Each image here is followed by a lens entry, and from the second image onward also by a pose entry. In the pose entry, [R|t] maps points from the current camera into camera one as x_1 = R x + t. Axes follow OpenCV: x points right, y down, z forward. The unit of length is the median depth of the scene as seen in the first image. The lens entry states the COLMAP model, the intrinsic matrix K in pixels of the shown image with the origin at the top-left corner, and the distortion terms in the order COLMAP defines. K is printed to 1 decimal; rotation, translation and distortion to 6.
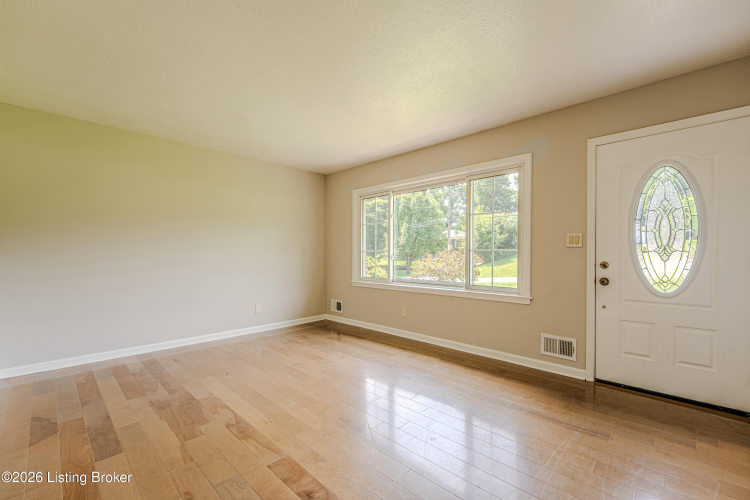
lens RADIAL K [[311.5, 0, 387.4], [0, 311.5, 251.4], [0, 0, 1]] dist [0.002449, 0.001582]
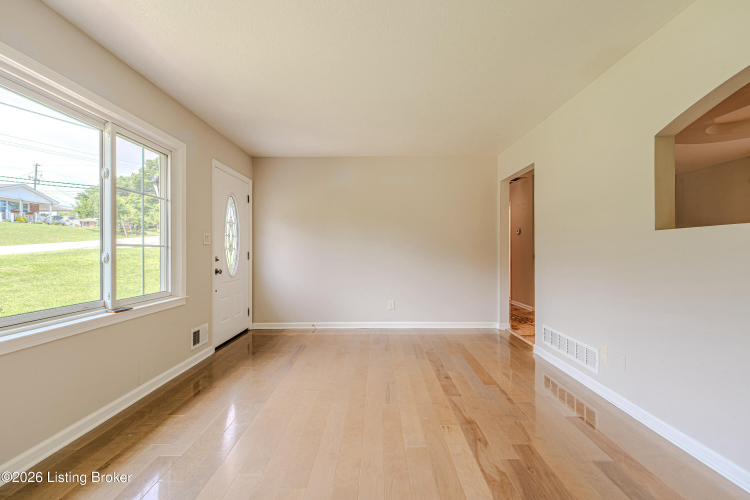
lens RADIAL K [[311.5, 0, 376.3], [0, 311.5, 253.6], [0, 0, 1]] dist [0.002449, 0.001582]
pose [[-0.678318, -0.003144, 0.734761, -0.881948], [-0.000596, 0.999993, 0.003729, 0.016120], [-0.734768, 0.002092, -0.678315, 1.697815]]
